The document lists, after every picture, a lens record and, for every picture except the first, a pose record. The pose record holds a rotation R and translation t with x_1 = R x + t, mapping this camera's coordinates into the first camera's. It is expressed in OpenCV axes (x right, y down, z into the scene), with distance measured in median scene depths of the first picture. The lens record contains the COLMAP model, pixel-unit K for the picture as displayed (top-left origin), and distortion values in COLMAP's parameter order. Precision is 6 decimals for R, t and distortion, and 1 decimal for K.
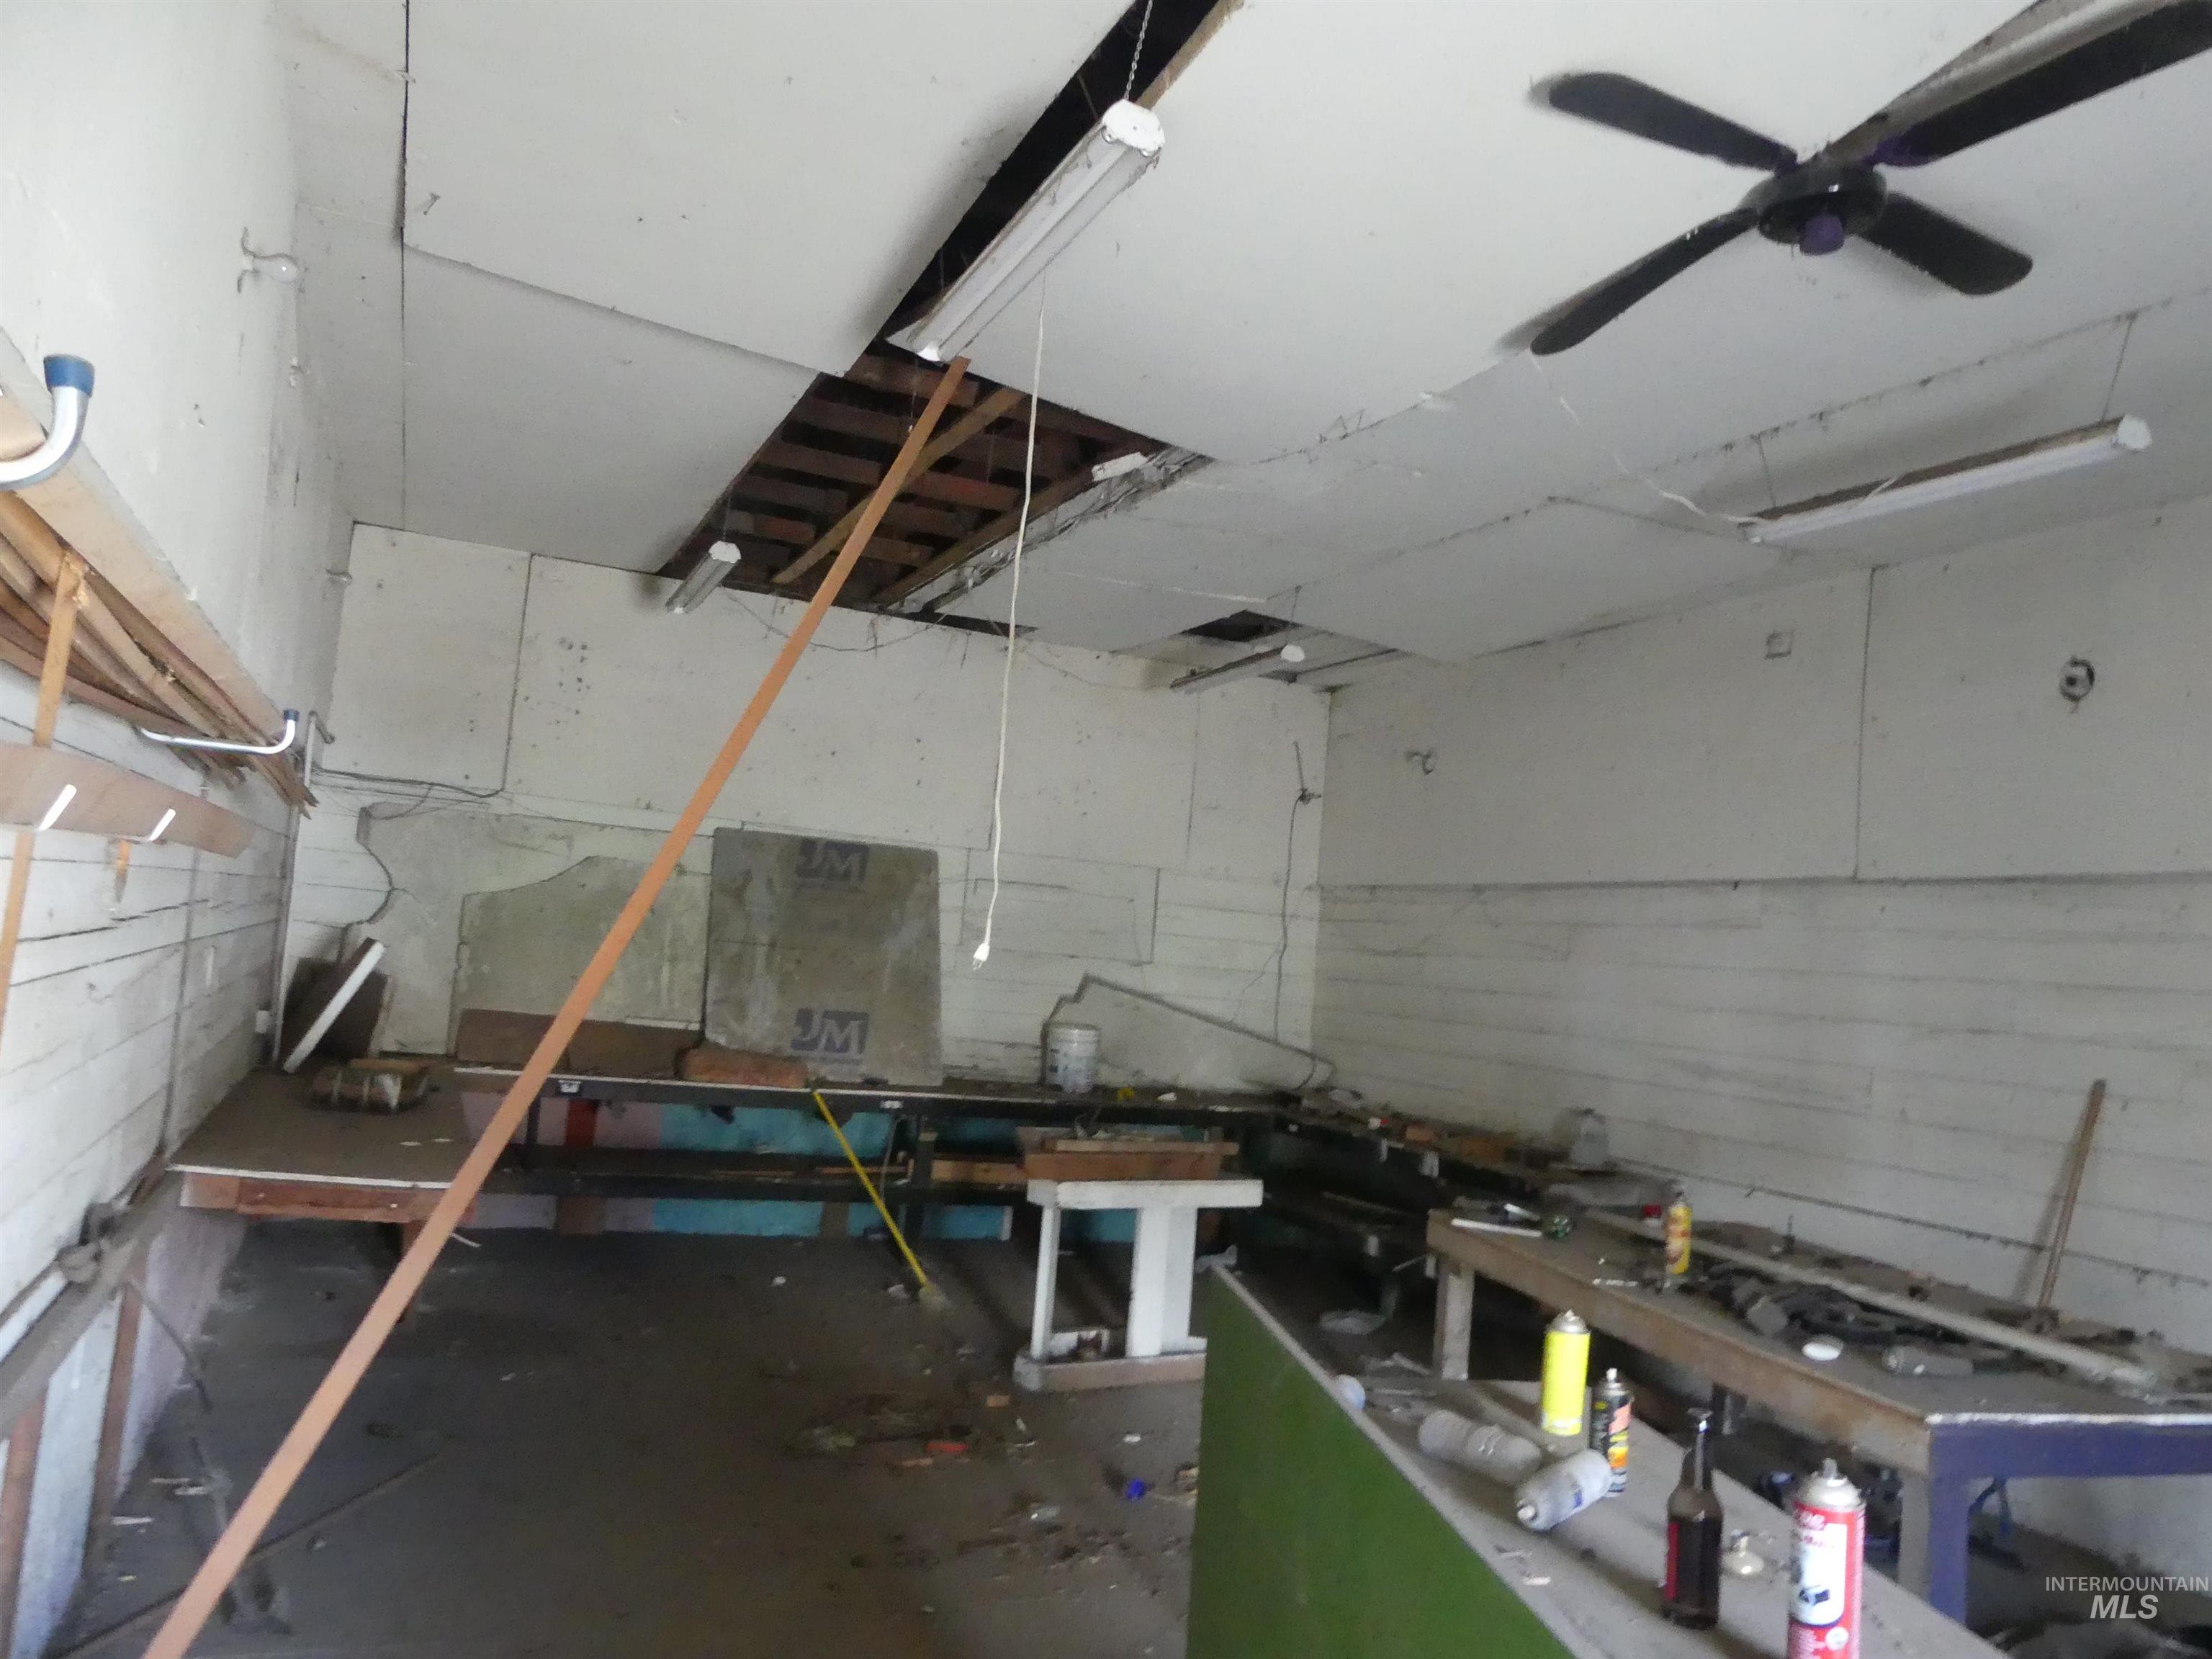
lens RADIAL K [[1660.1, 0, 1125.3], [0, 1660.1, 822.2], [0, 0, 1]] dist [-0.025005, 0.025040]
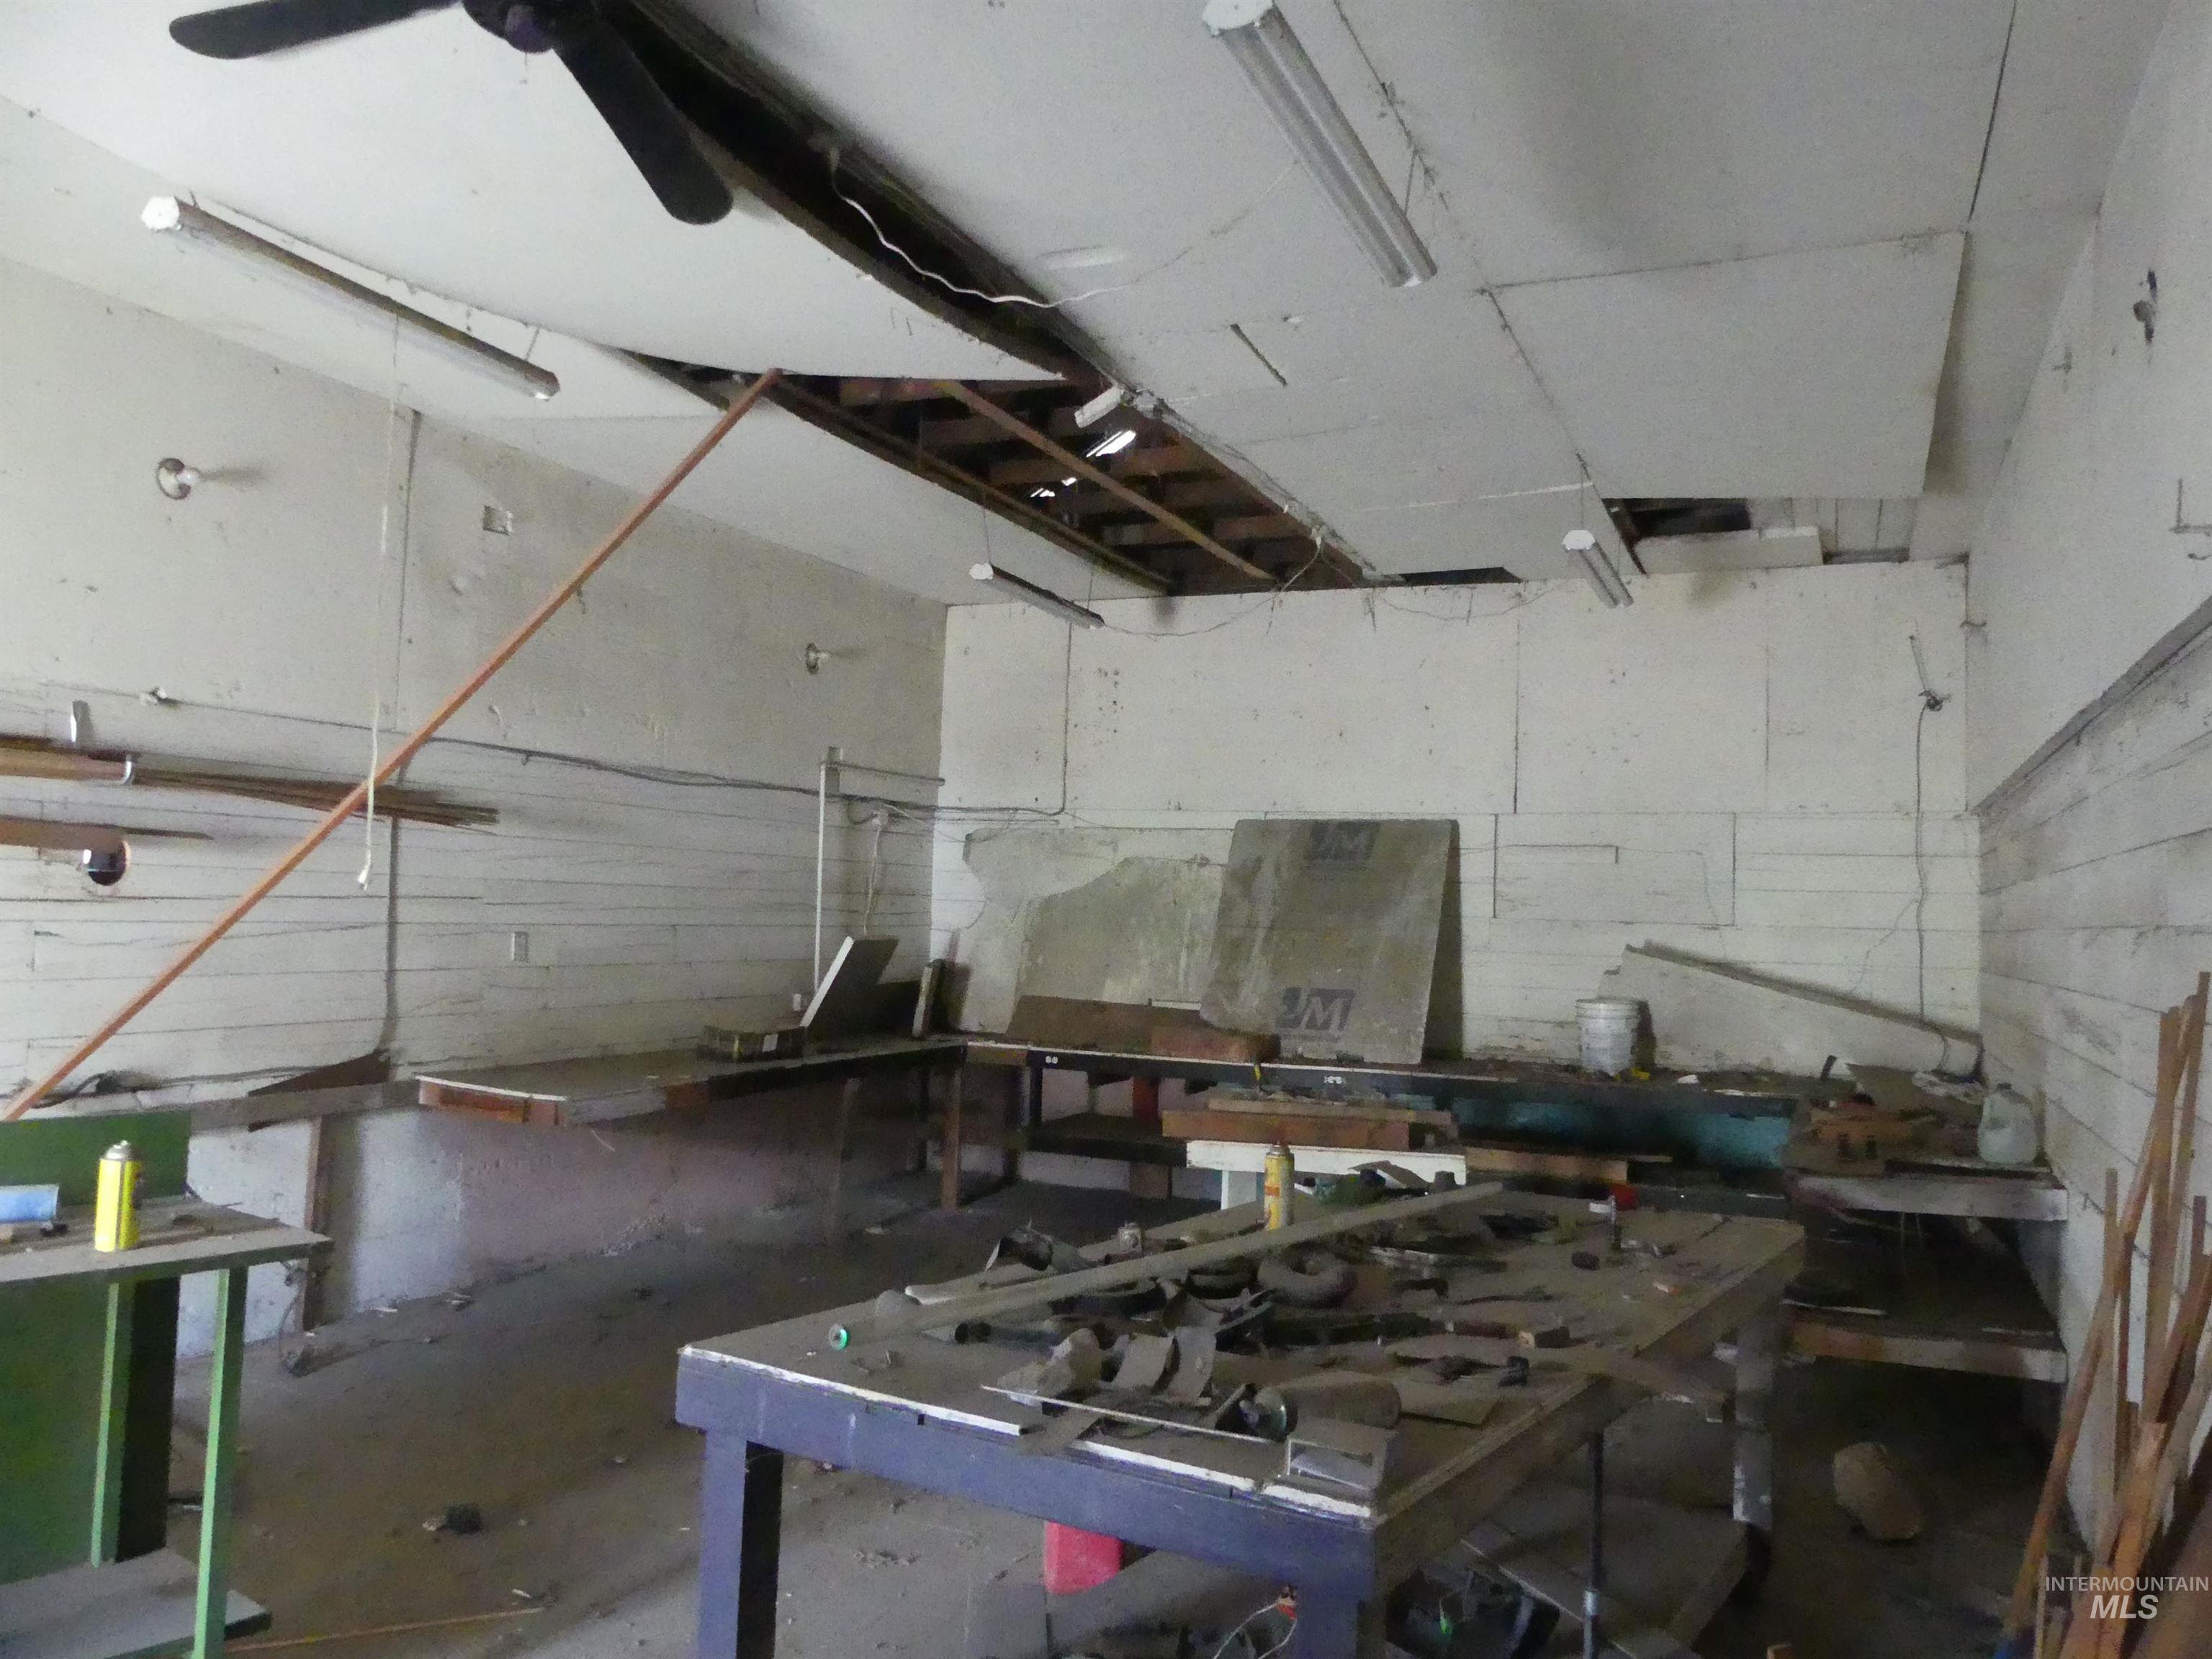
lens RADIAL K [[1660.1, 0, 1120.6], [0, 1660.1, 830.2], [0, 0, 1]] dist [-0.025005, 0.025040]
pose [[0.685123, -0.102693, -0.721152, 0.476762], [0.090838, 0.994329, -0.055295, 0.063080], [0.722741, -0.027624, 0.690567, 0.223266]]
